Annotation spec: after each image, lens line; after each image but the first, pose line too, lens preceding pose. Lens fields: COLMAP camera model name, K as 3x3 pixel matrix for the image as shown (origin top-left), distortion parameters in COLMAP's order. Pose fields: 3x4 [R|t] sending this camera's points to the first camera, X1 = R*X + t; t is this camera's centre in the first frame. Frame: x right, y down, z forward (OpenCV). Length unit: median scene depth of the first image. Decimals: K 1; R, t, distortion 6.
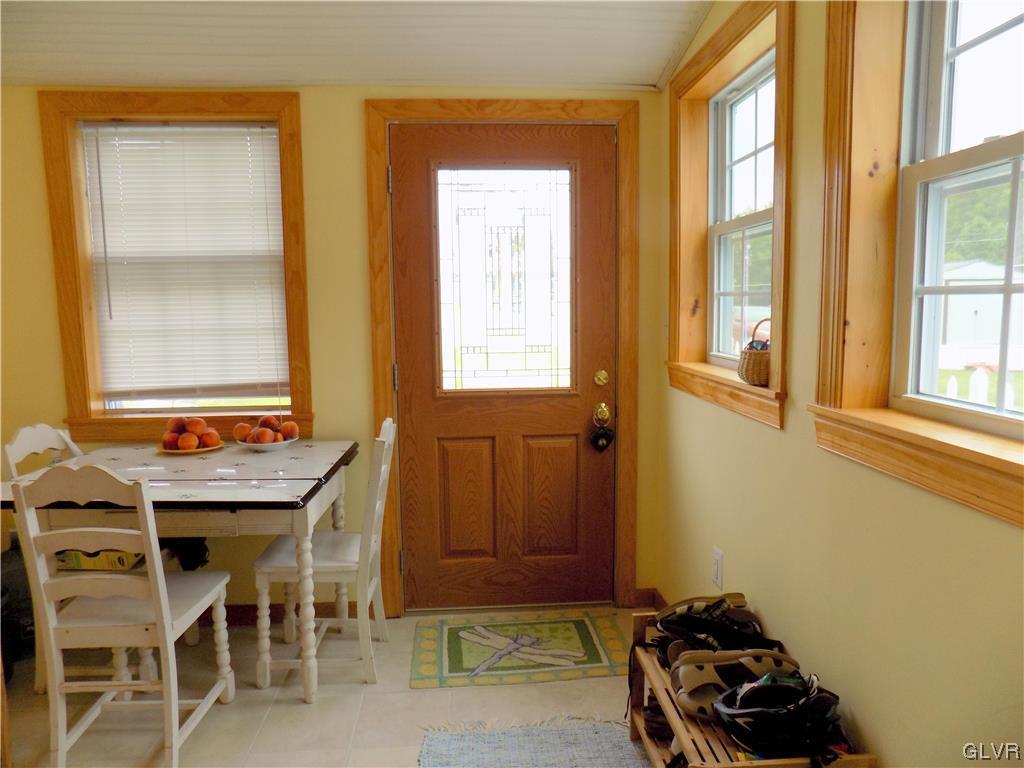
lens RADIAL K [[712.3, 0, 508.2], [0, 712.3, 388.3], [0, 0, 1]] dist [-0.019432, 0.039976]
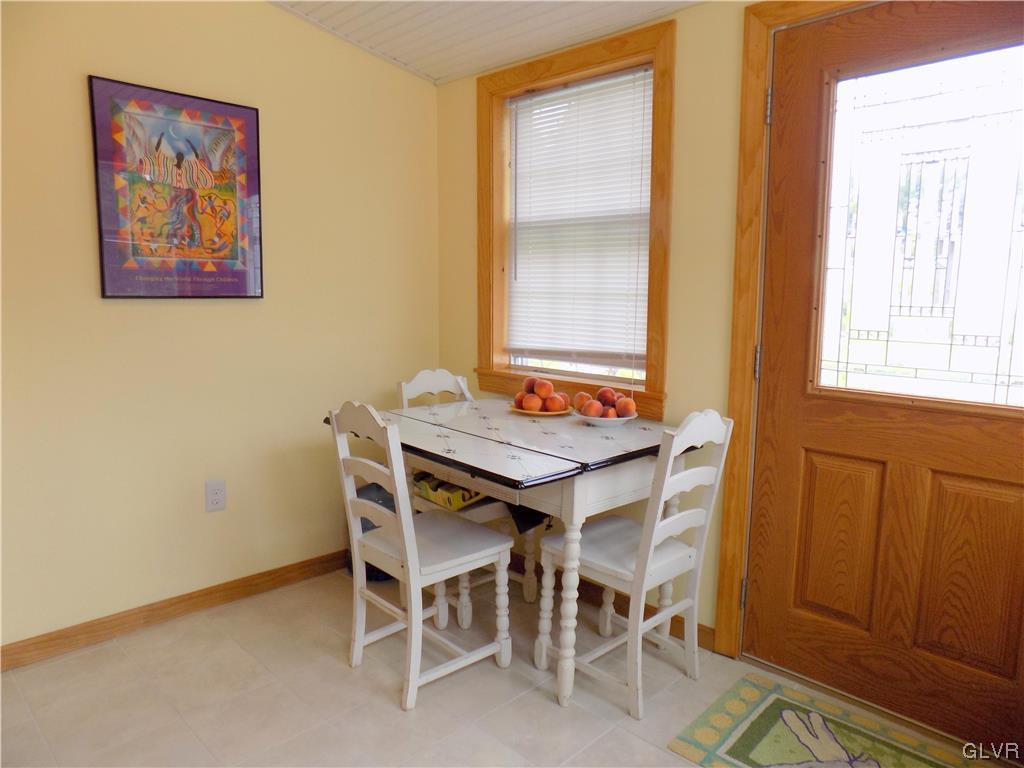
lens RADIAL K [[712.3, 0, 508.8], [0, 712.3, 381.9], [0, 0, 1]] dist [-0.019432, 0.039976]
pose [[0.664316, 0.122312, -0.737377, 0.244809], [-0.105863, 0.991972, 0.069170, -0.019026], [0.739917, 0.032110, 0.671931, 0.271959]]
